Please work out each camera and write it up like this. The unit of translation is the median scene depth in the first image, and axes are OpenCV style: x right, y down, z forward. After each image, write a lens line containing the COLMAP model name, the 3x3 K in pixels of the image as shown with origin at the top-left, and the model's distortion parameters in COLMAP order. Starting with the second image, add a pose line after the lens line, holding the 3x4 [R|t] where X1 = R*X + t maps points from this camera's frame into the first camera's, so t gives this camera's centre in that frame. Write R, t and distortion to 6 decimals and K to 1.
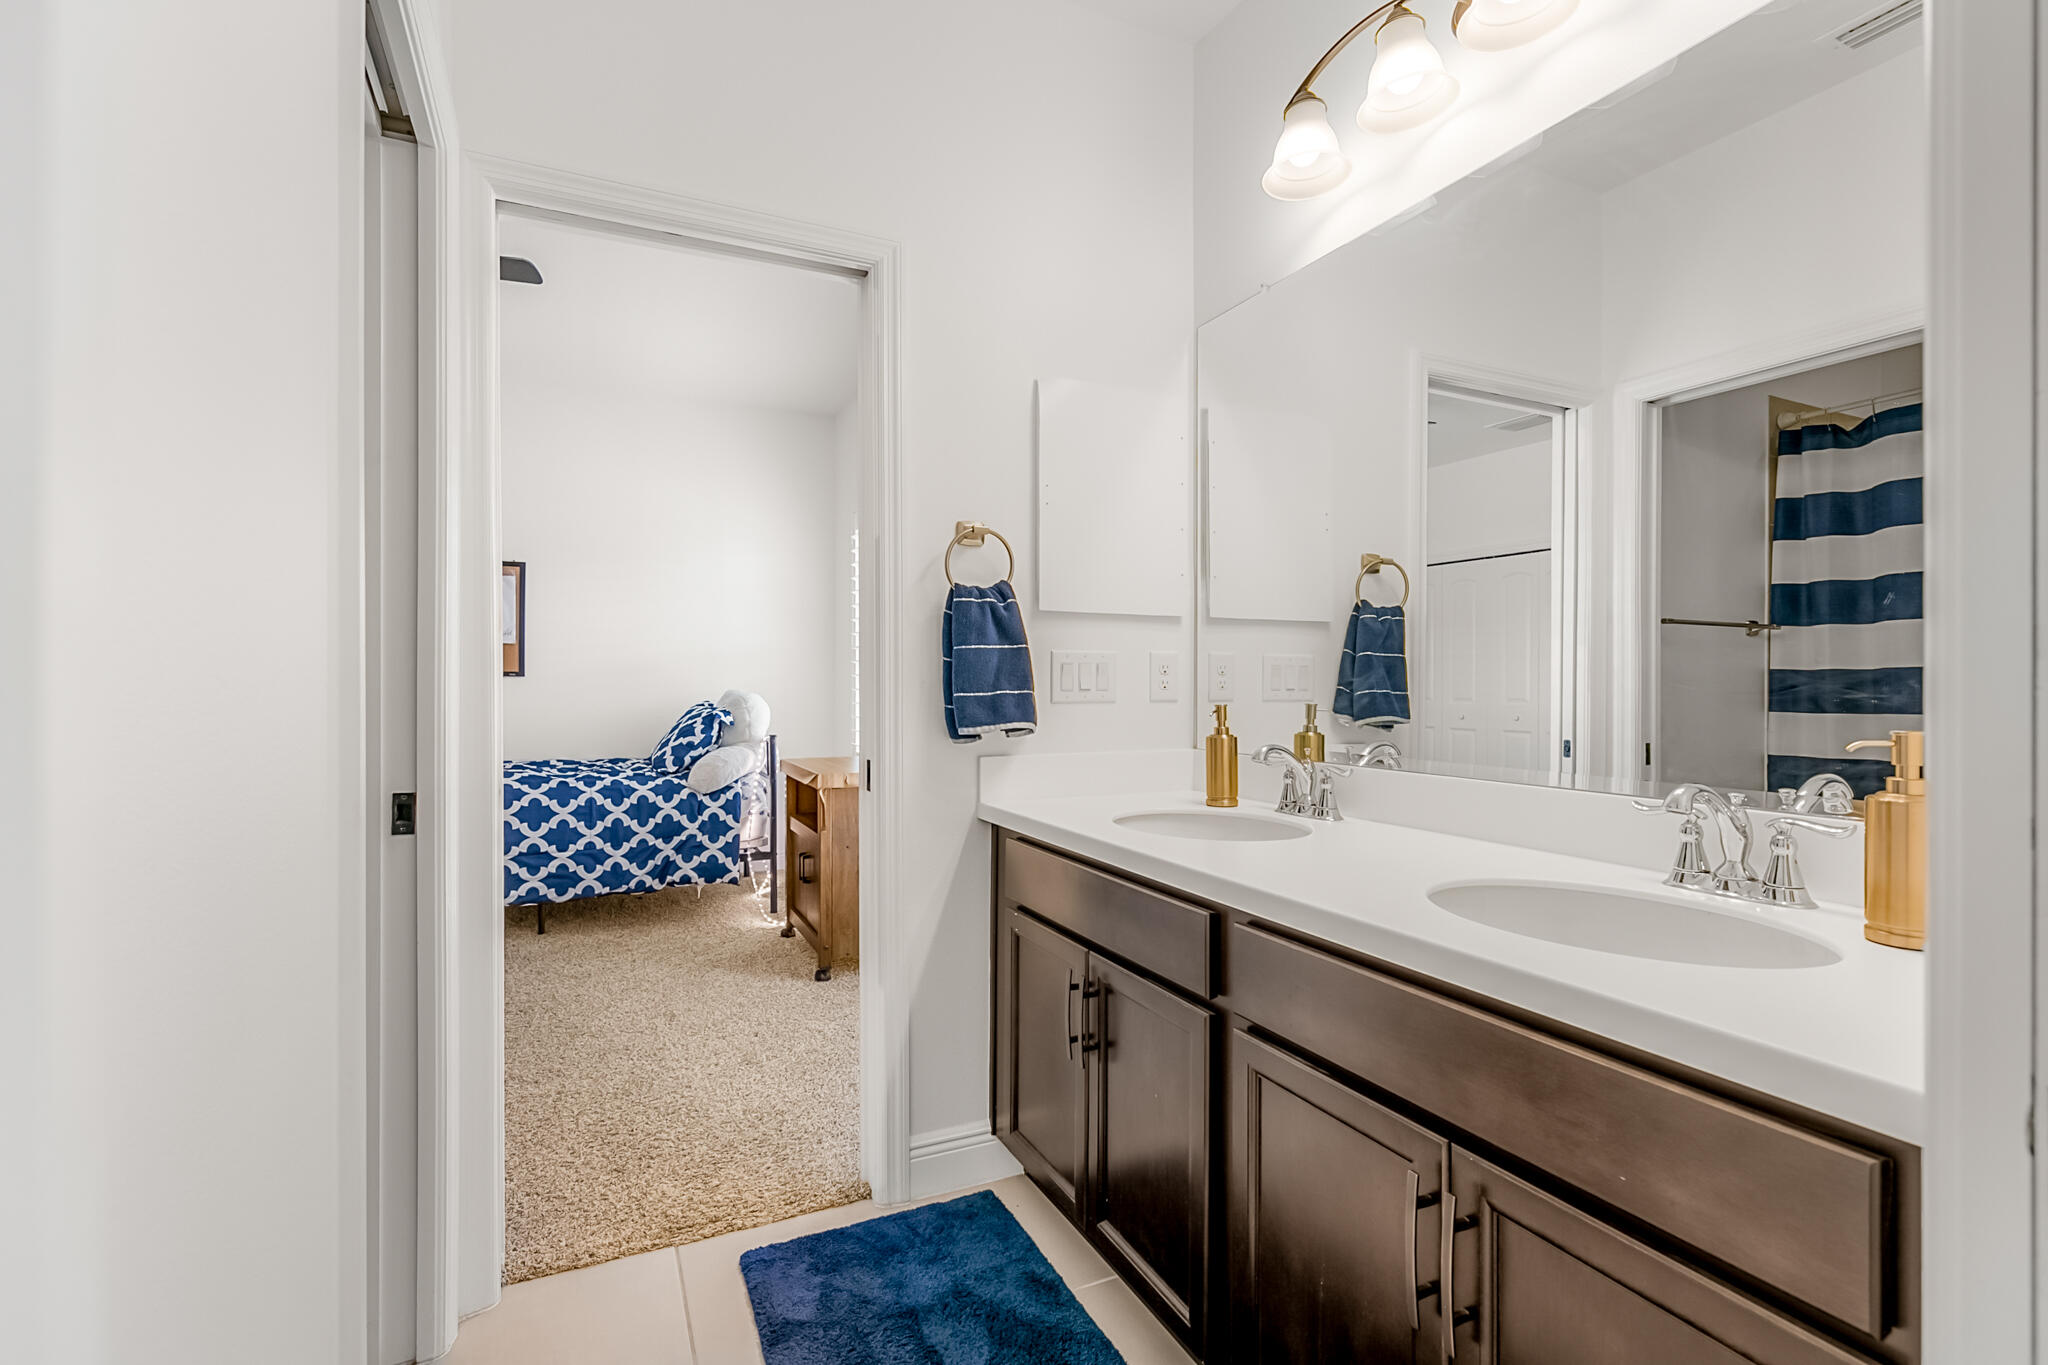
lens RADIAL K [[918.9, 0, 1024.7], [0, 918.9, 686.9], [0, 0, 1]] dist [0.003332, 0.000132]
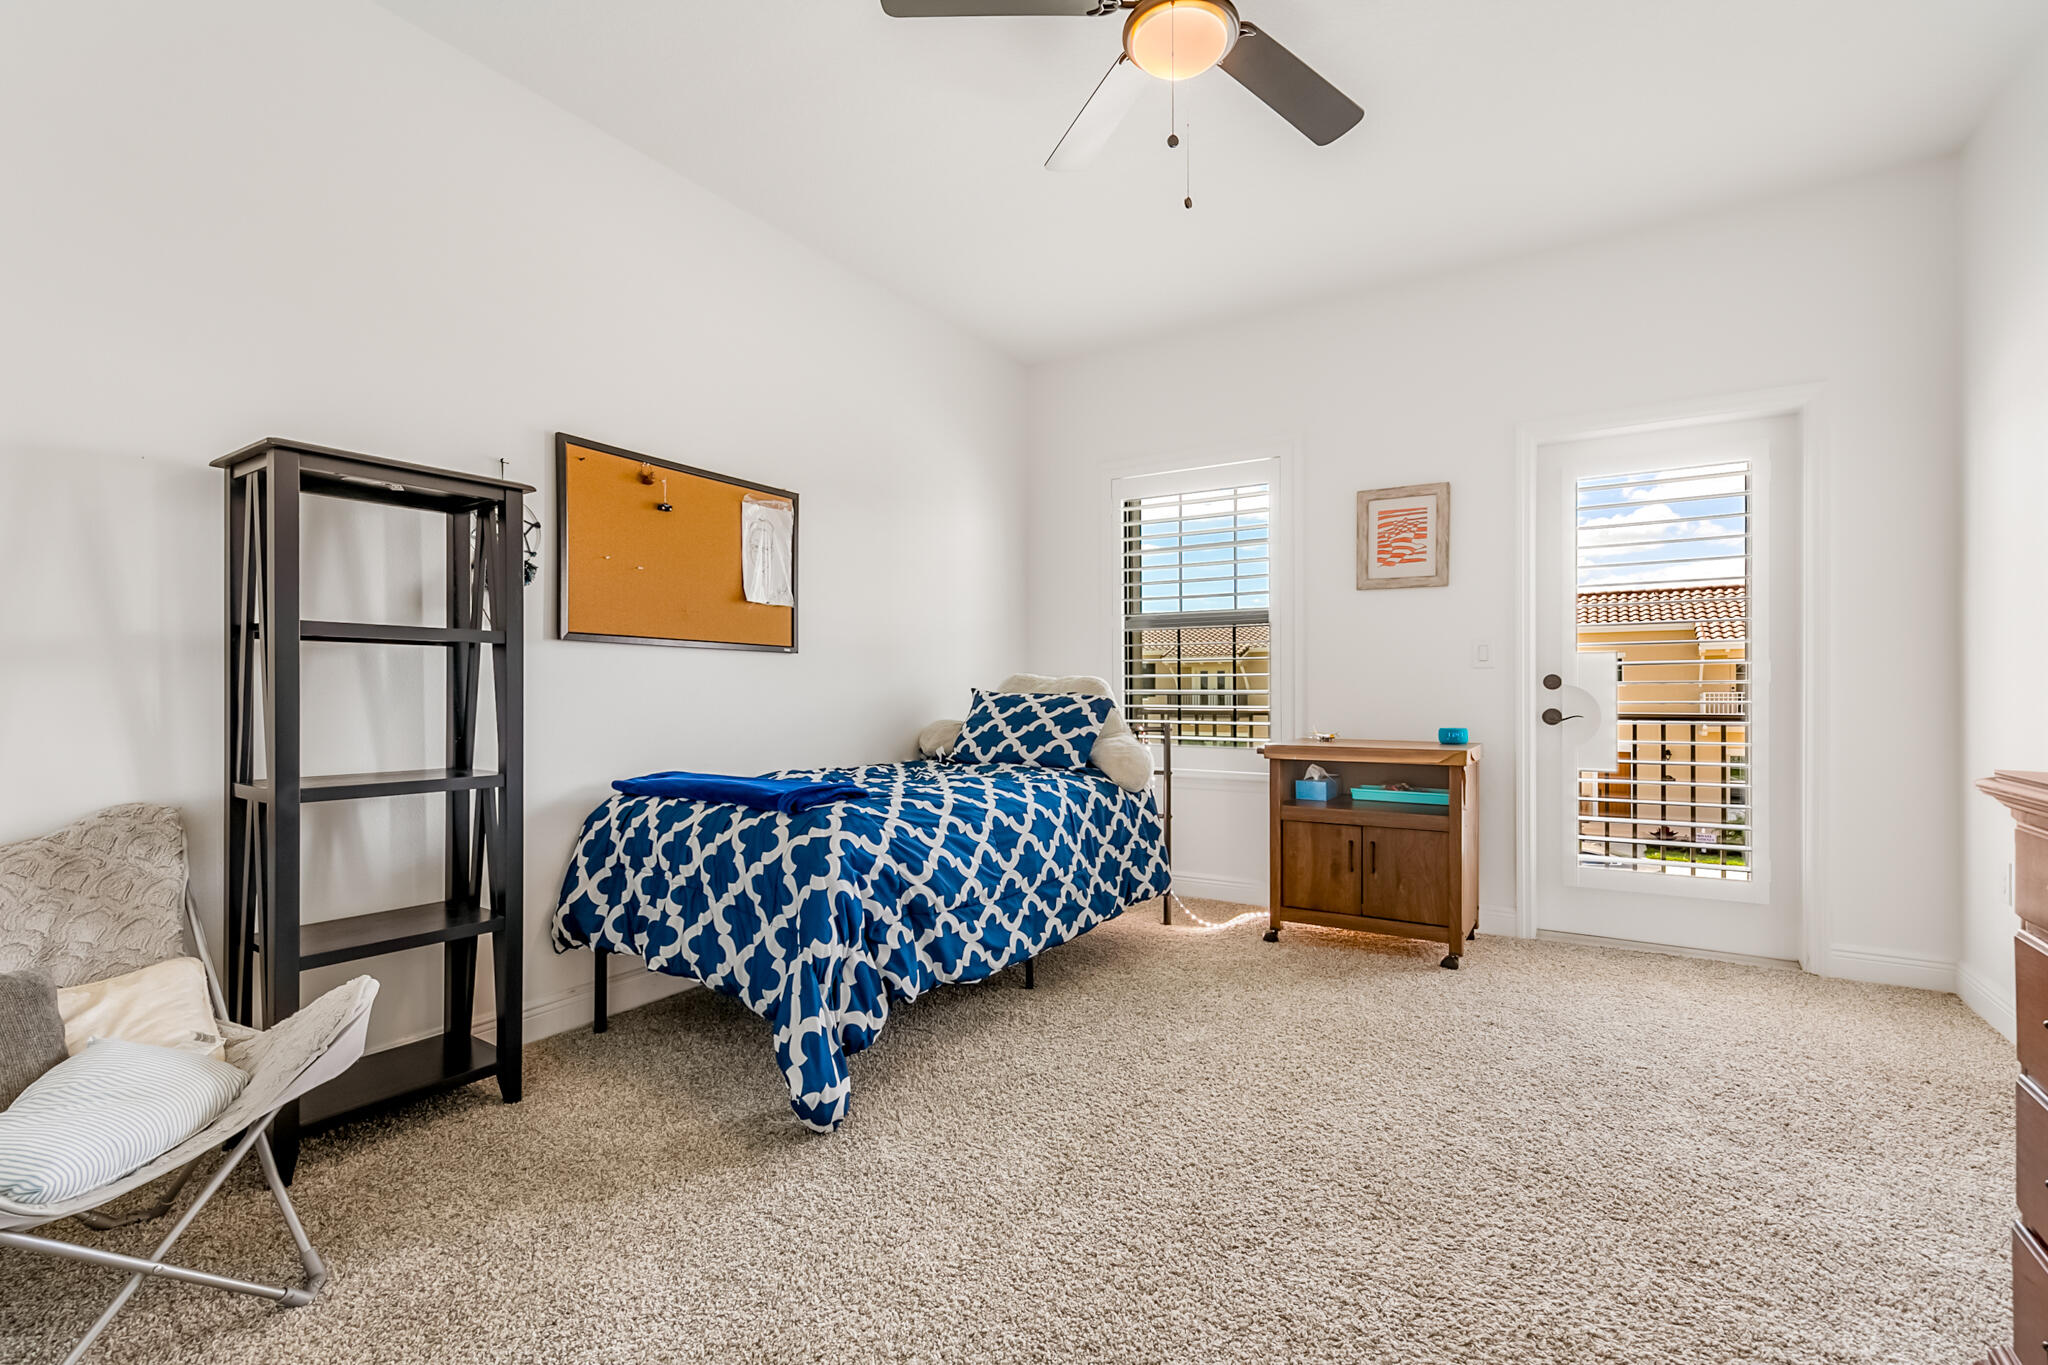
lens RADIAL K [[868.0, 0, 1024.0], [0, 868.0, 682.5], [0, 0, 1]] dist [0.003689, -0.000155]
pose [[0.871972, -0.001438, 0.489553, -0.844736], [0.007245, 0.999924, -0.009967, 0.023264], [-0.489502, 0.012238, 0.871916, 0.360984]]
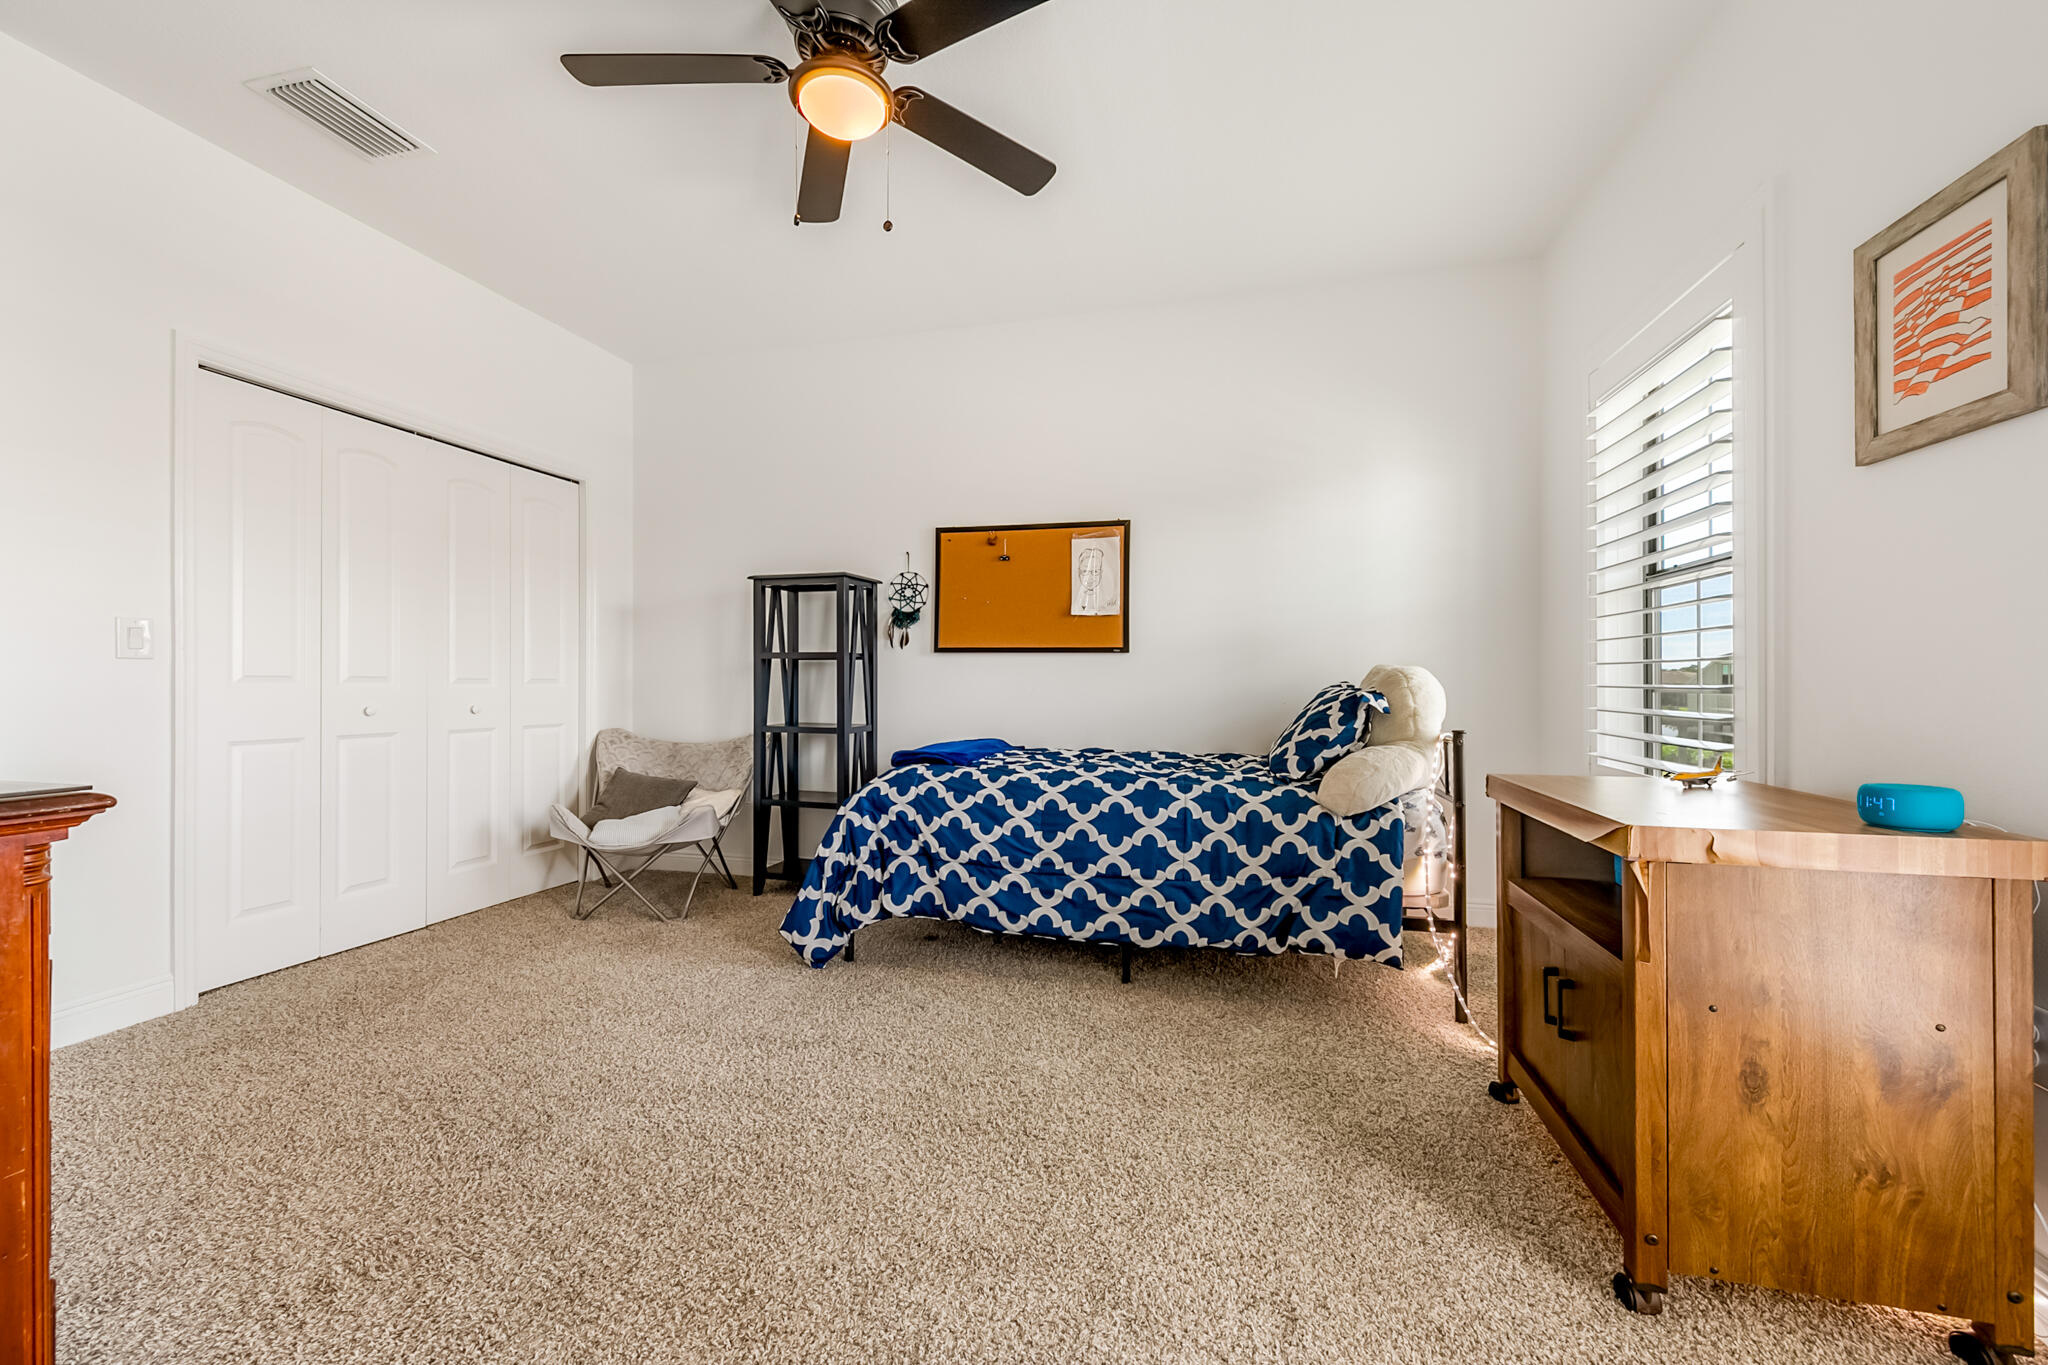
lens RADIAL K [[770.0, 0, 1028.7], [0, 770.0, 682.0], [0, 0, 1]] dist [0.003419, -0.000324]
pose [[0.758031, -0.005020, -0.652199, -0.164051], [-0.001809, 0.999950, -0.009799, 0.026668], [0.652216, 0.008607, 0.757984, 0.445794]]
